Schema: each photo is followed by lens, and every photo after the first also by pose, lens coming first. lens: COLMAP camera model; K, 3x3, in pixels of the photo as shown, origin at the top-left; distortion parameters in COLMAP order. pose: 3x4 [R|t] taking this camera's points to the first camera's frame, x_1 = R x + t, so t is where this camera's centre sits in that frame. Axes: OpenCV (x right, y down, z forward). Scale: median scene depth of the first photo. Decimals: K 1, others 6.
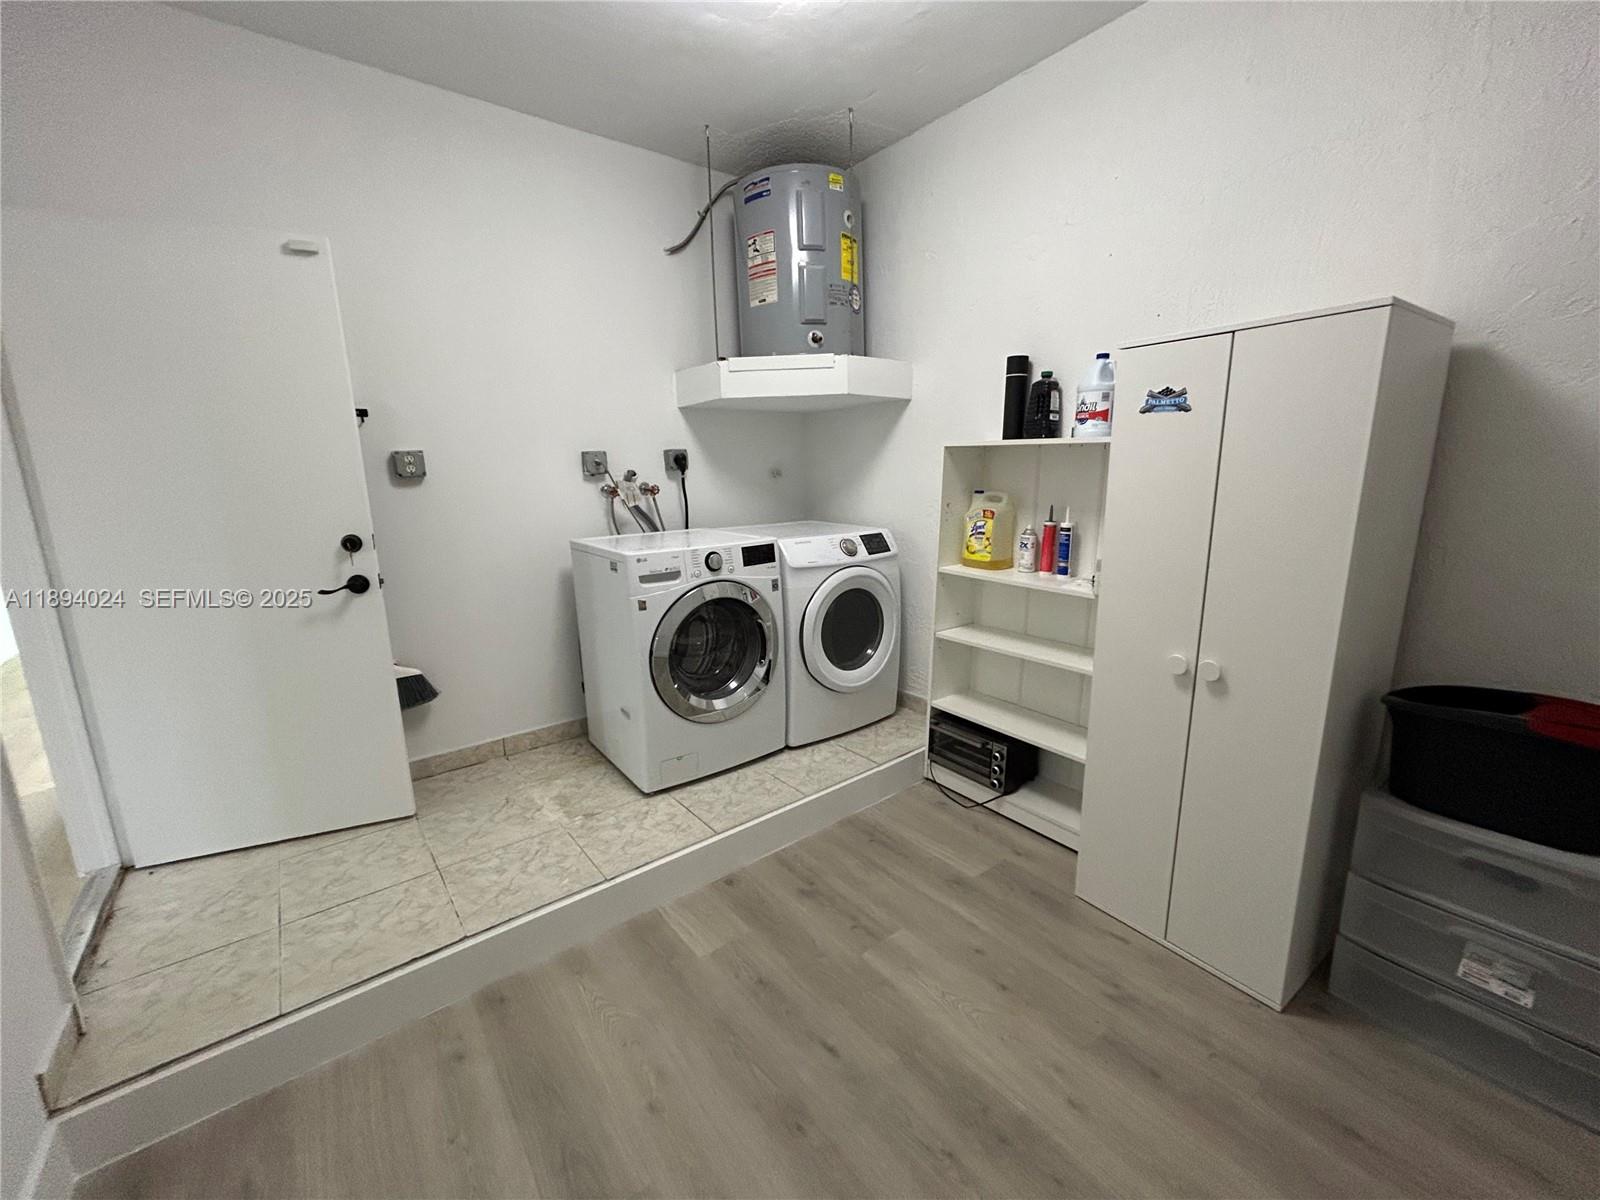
lens RADIAL K [[641.8, 0, 794.4], [0, 641.8, 597.7], [0, 0, 1]] dist [-0.002373, 0.000166]
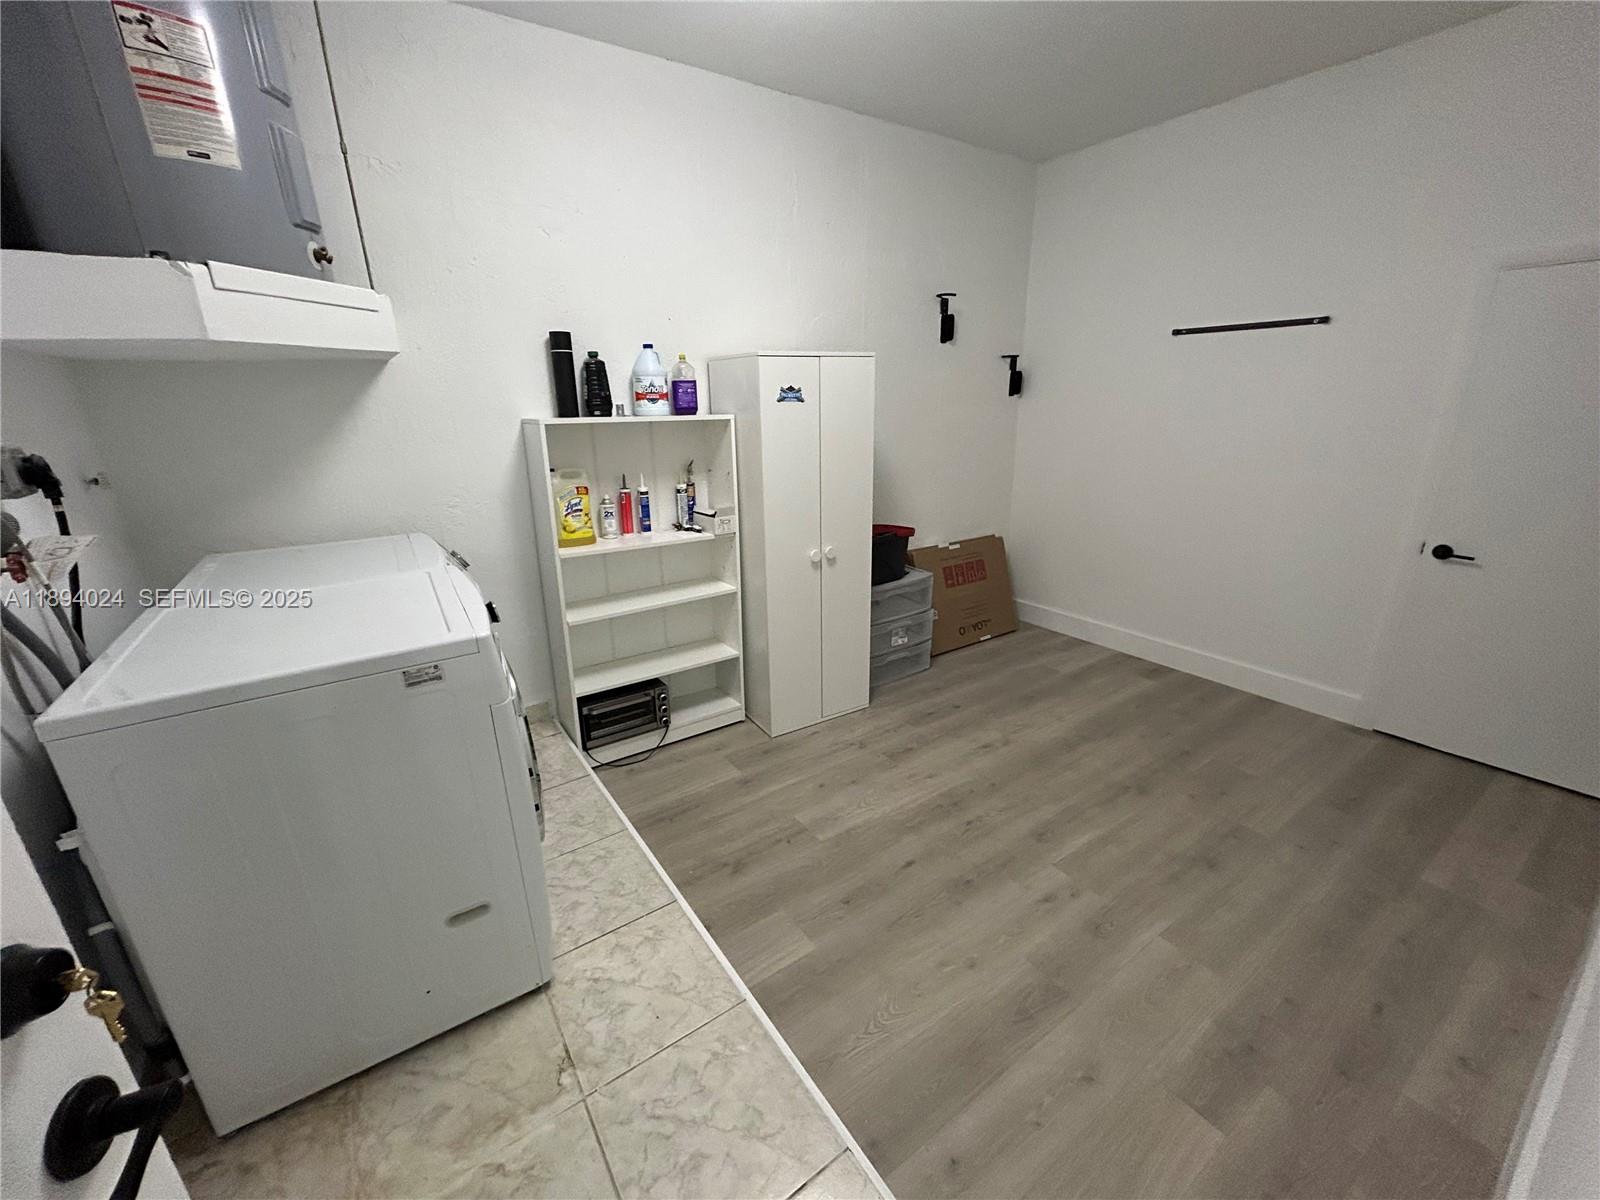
lens RADIAL K [[641.8, 0, 799.9], [0, 641.8, 598.5], [0, 0, 1]] dist [-0.002373, 0.000166]
pose [[0.061900, -0.291661, 0.954517, -0.795028], [0.218927, 0.937028, 0.272119, -0.196473], [-0.973776, 0.192126, 0.121855, 0.662154]]
